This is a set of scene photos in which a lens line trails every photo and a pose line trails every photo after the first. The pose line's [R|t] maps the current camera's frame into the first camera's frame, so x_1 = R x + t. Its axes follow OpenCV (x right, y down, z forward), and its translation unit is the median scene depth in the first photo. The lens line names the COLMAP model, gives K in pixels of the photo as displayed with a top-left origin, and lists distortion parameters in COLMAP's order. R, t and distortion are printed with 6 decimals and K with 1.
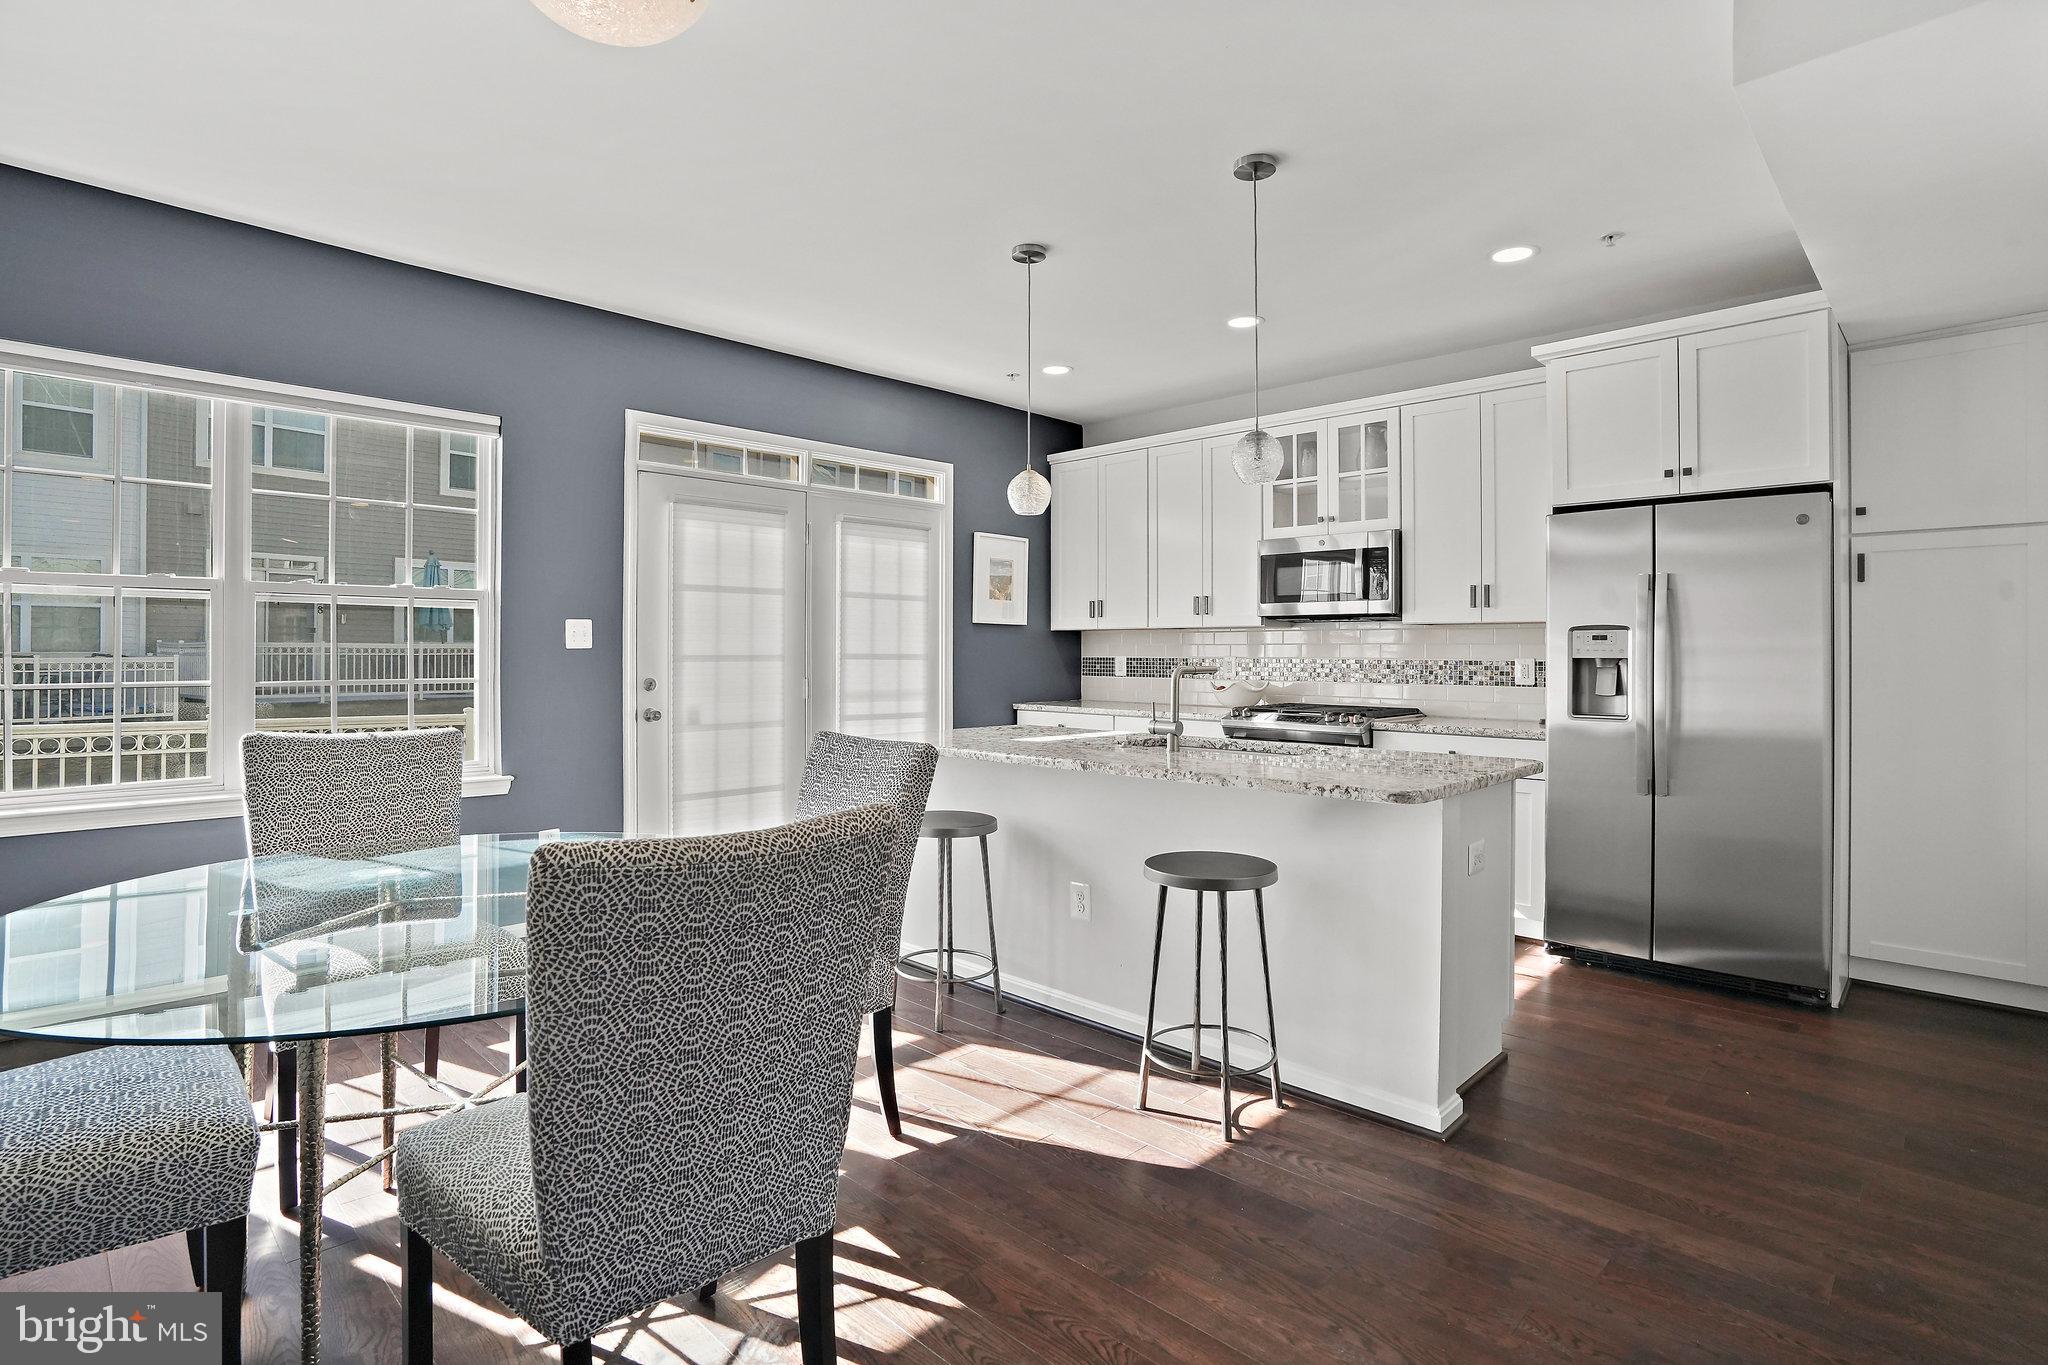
lens RADIAL K [[1016.8, 0, 1008.7], [0, 1016.8, 647.0], [0, 0, 1]] dist [-0.056134, 0.032801]
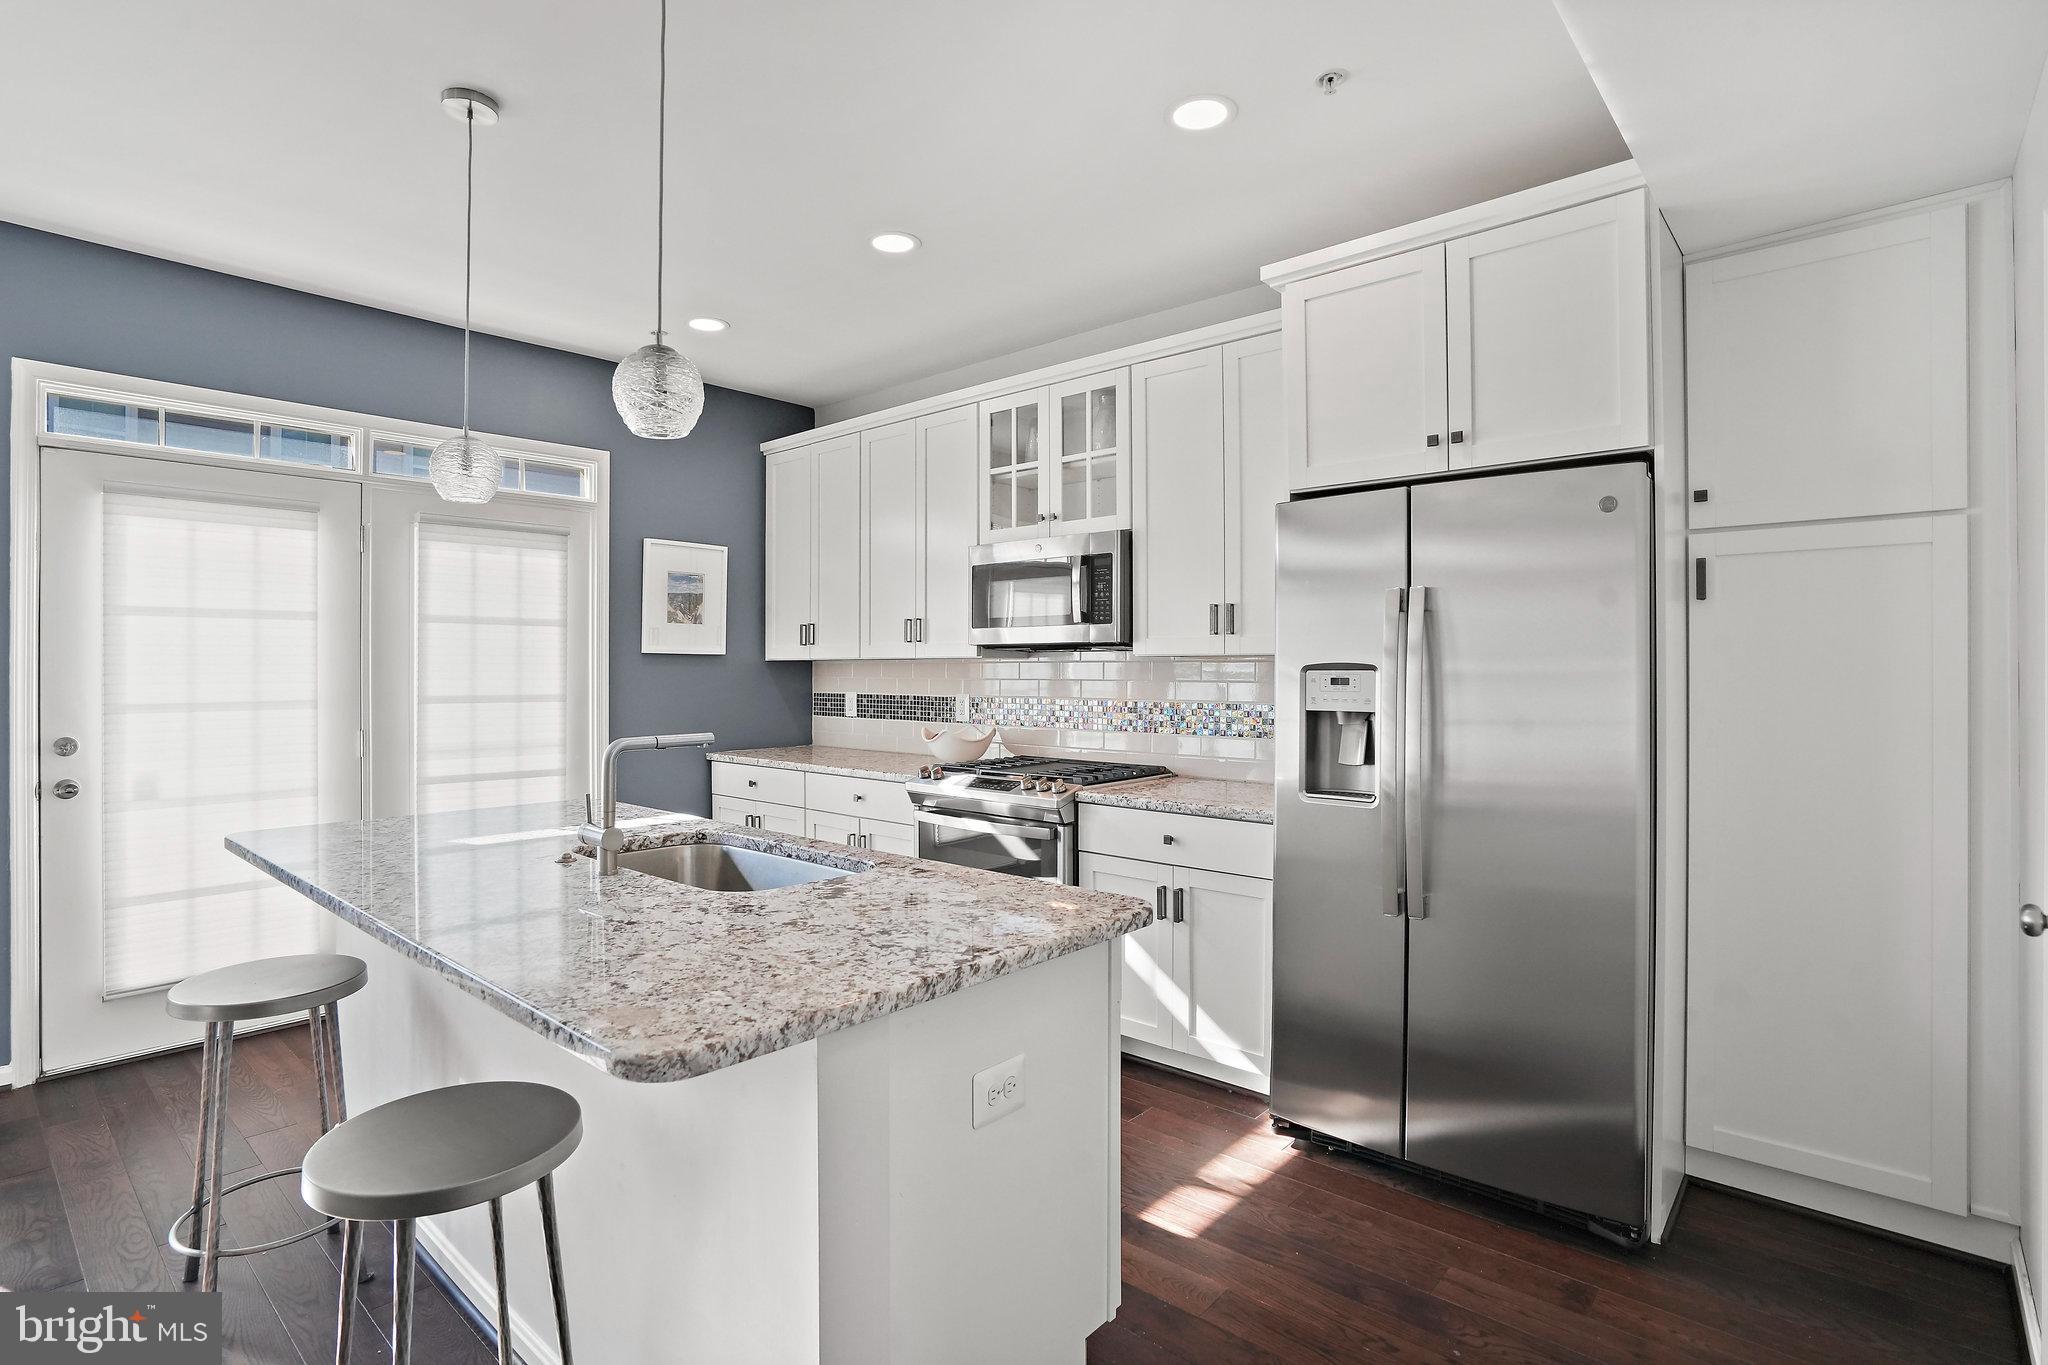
lens RADIAL K [[1005.5, 0, 1010.0], [0, 1005.5, 665.9], [0, 0, 1]] dist [-0.053958, 0.030509]
pose [[0.998861, -0.003895, 0.047554, 0.266017], [0.003771, 0.999989, 0.002691, -0.018180], [-0.047564, -0.002509, 0.998865, 0.262216]]
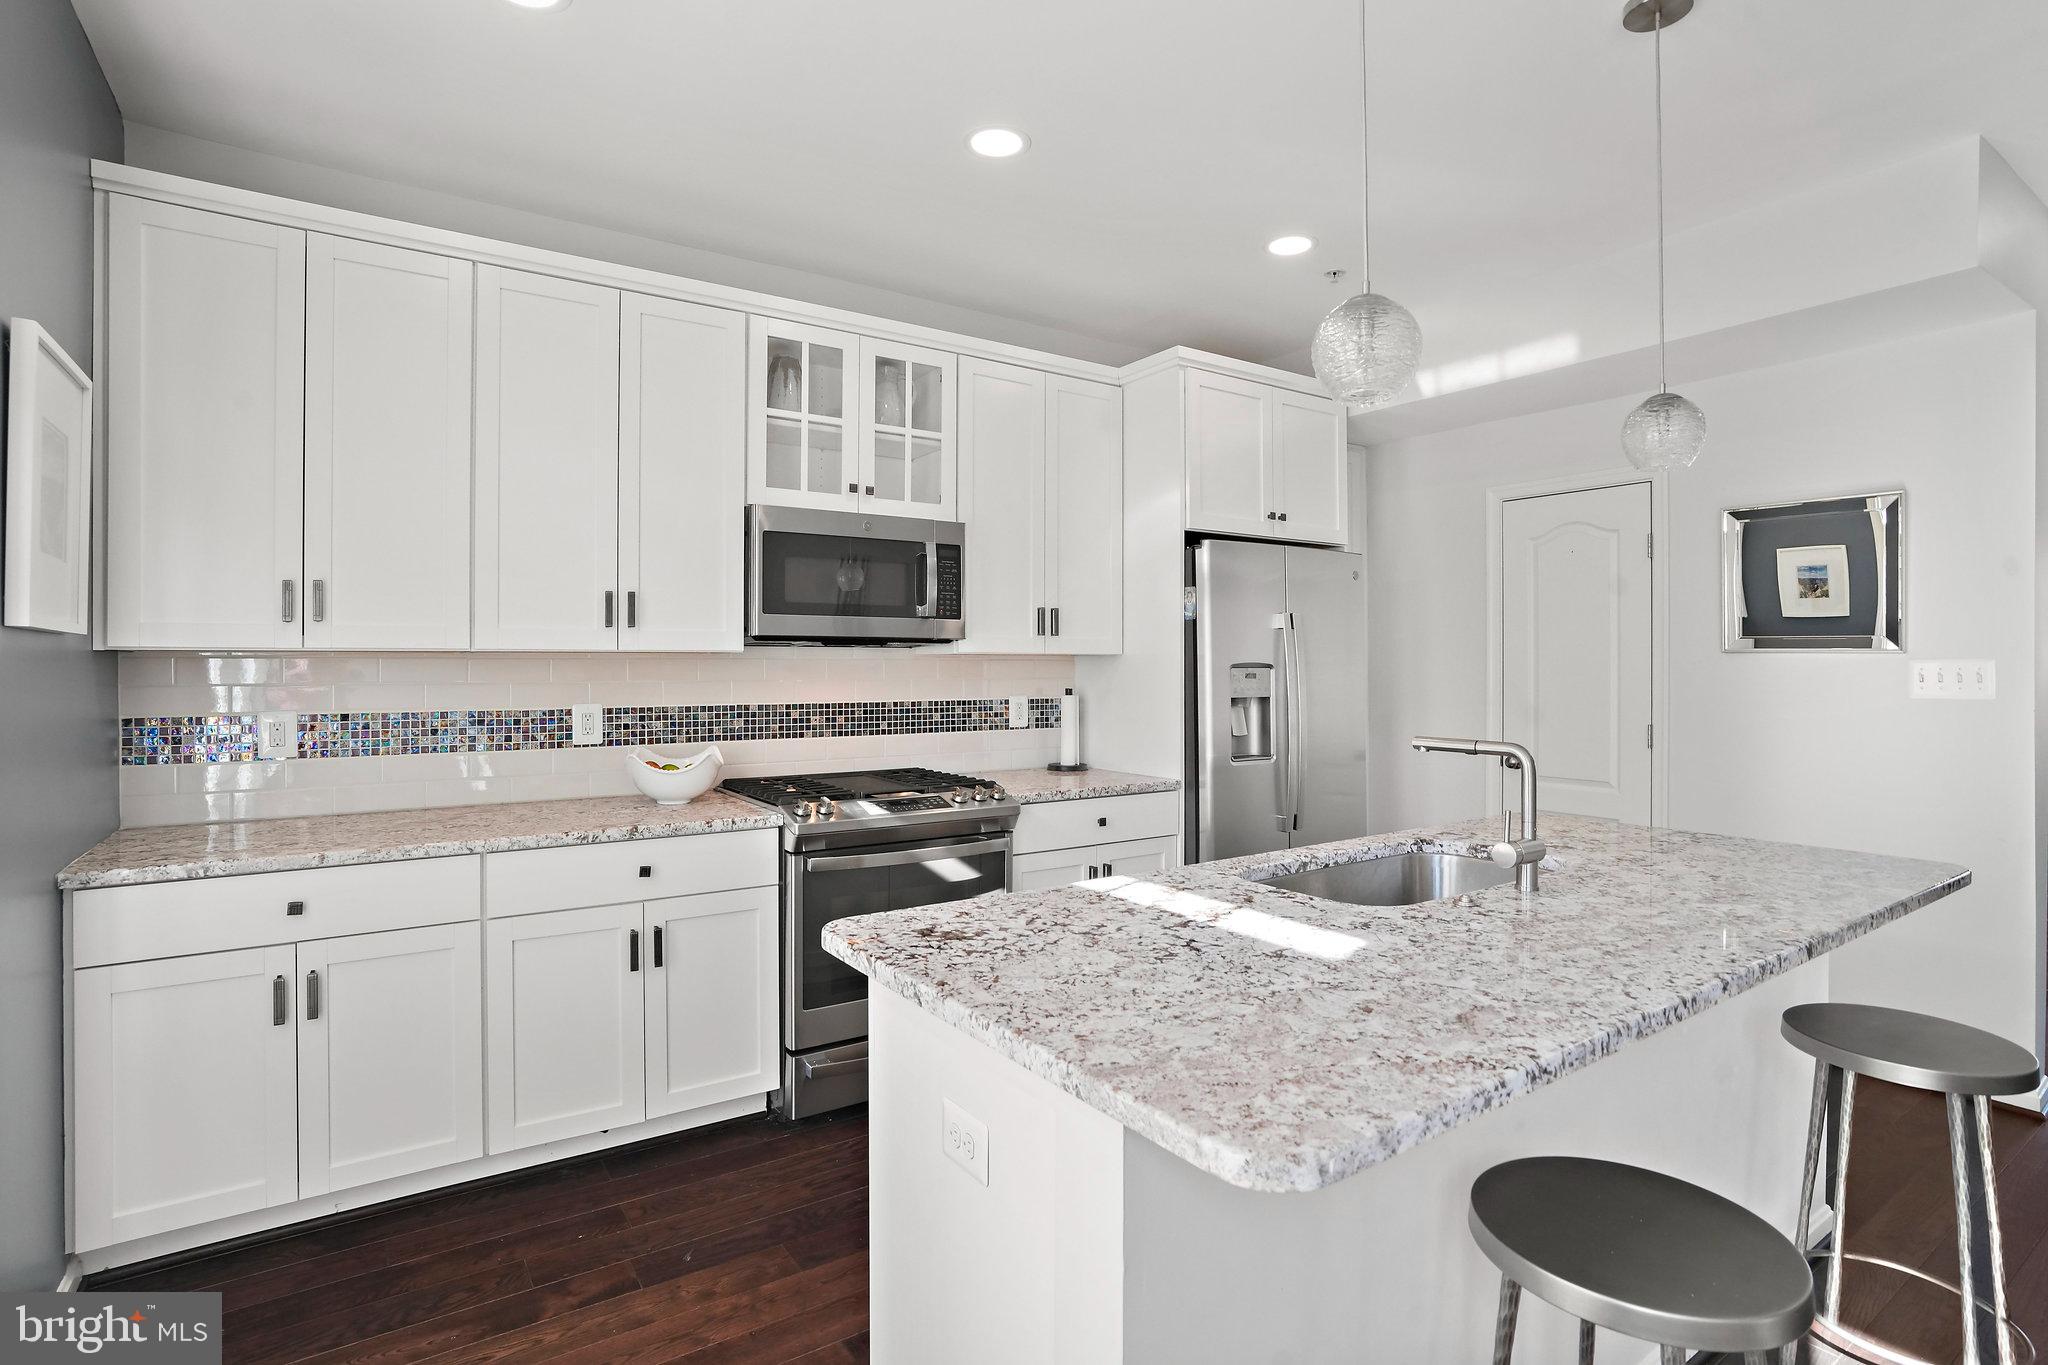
lens RADIAL K [[1009.0, 0, 1015.4], [0, 1009.0, 665.2], [0, 0, 1]] dist [-0.054948, 0.030206]
pose [[0.196695, -0.005725, 0.980448, -0.317584], [-0.005611, 0.999960, 0.006964, -0.020137], [-0.980449, -0.006871, 0.196655, 0.824210]]
